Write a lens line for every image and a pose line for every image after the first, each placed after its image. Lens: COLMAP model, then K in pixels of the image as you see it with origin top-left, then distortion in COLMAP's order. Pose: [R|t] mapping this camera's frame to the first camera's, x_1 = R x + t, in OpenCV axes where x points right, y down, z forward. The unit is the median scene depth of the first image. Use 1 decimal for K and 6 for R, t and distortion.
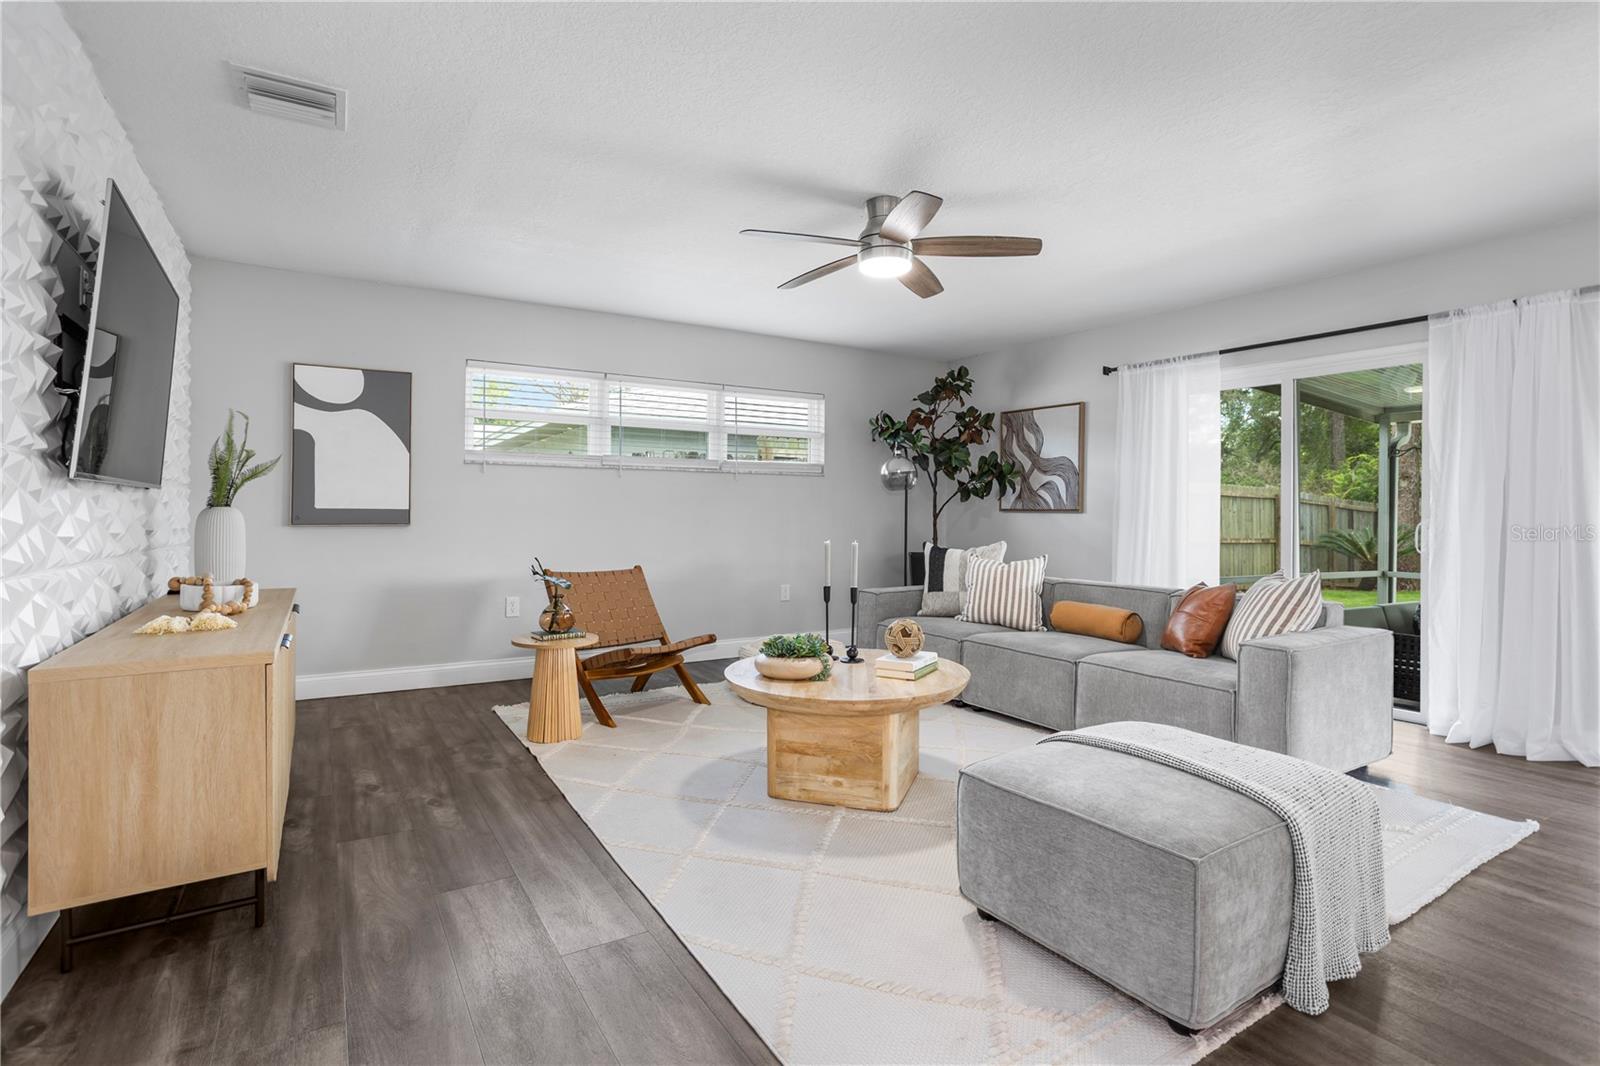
lens RADIAL K [[780.5, 0, 804.3], [0, 780.5, 530.3], [0, 0, 1]] dist [-0.050607, 0.025686]
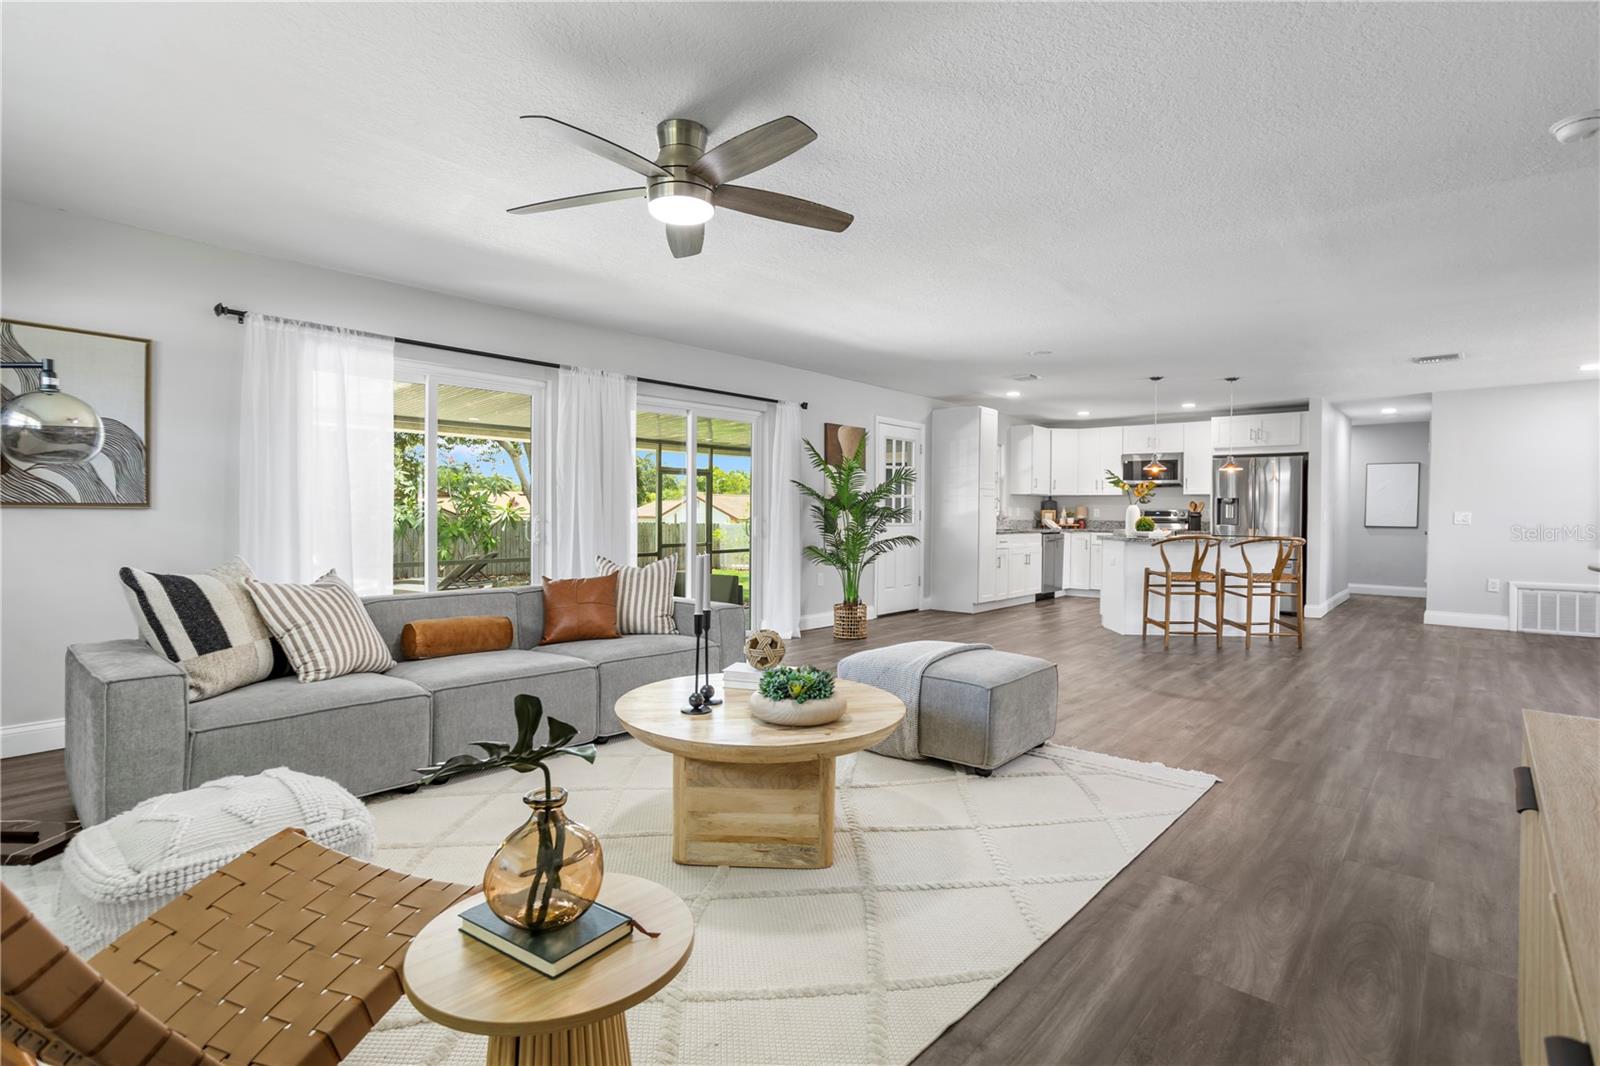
lens RADIAL K [[773.4, 0, 799.0], [0, 773.4, 522.7], [0, 0, 1]] dist [-0.059569, 0.035784]
pose [[-0.277814, -0.021227, 0.960400, -0.494469], [0.011257, 0.999615, 0.025350, -0.023565], [-0.960569, 0.017854, -0.277468, 0.772042]]
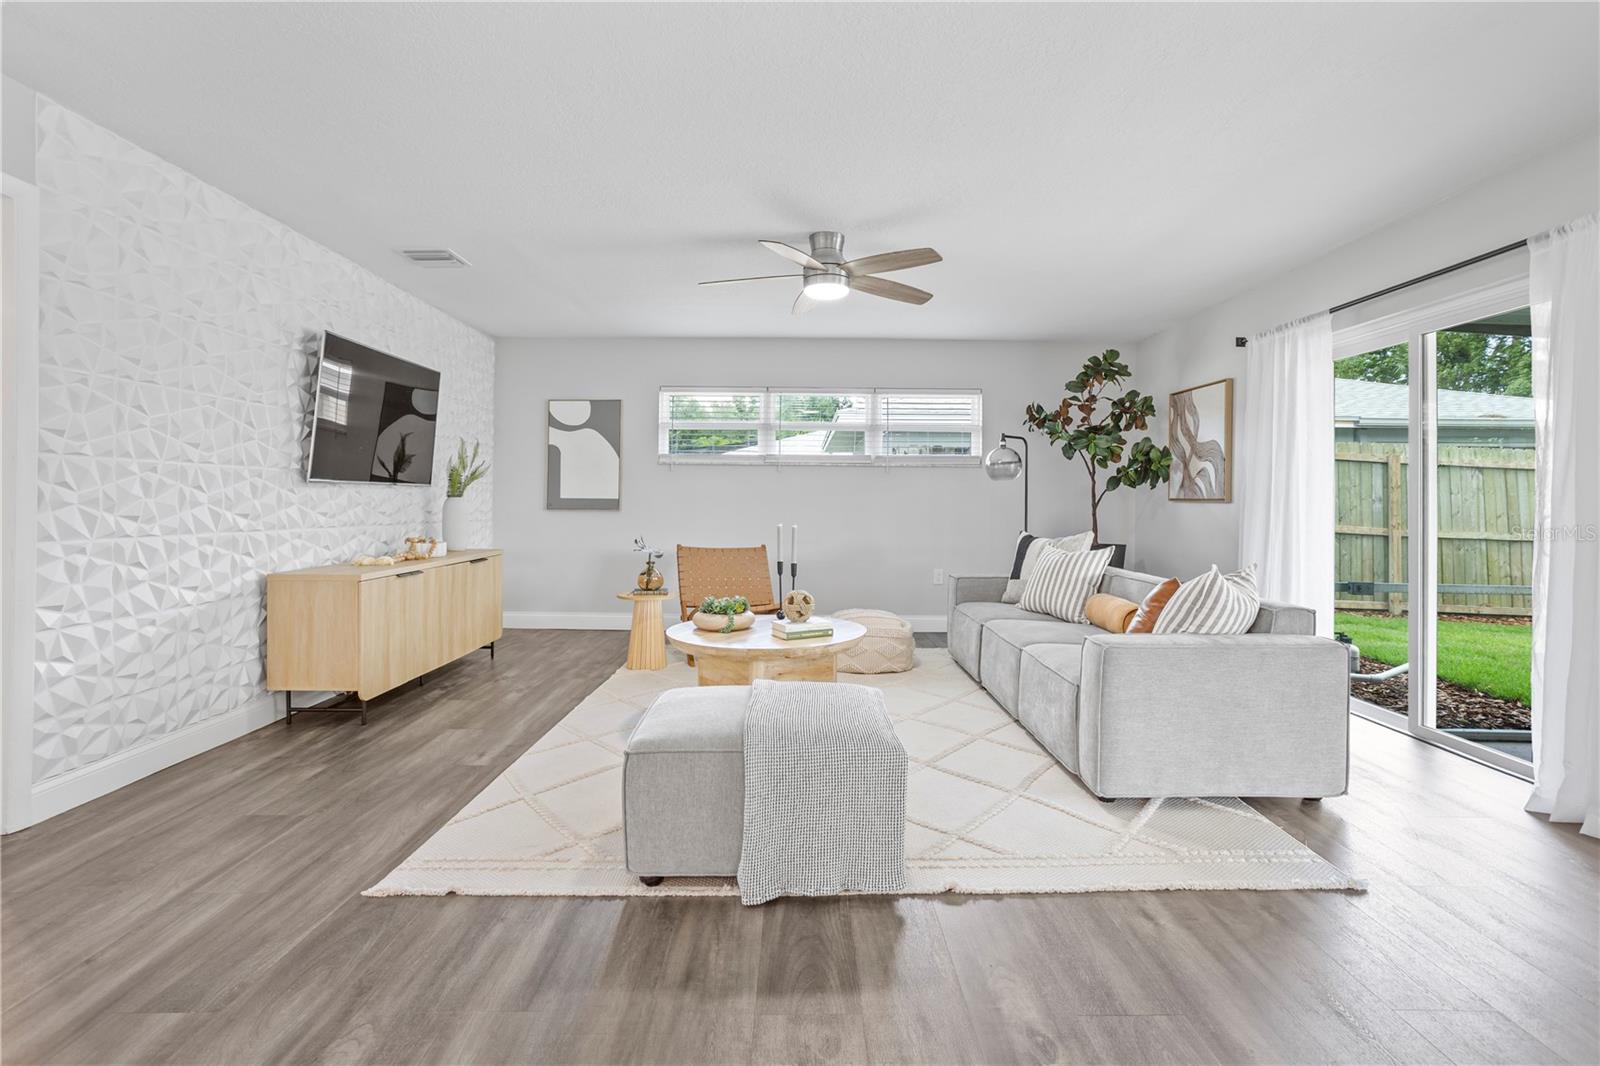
lens RADIAL K [[784.7, 0, 803.9], [0, 784.7, 503.1], [0, 0, 1]] dist [-0.061156, 0.038931]
pose [[0.850088, 0.001476, -0.526639, 0.484314], [-0.014329, 0.999691, -0.020326, 0.003485], [0.526446, 0.024825, 0.849846, -0.010781]]
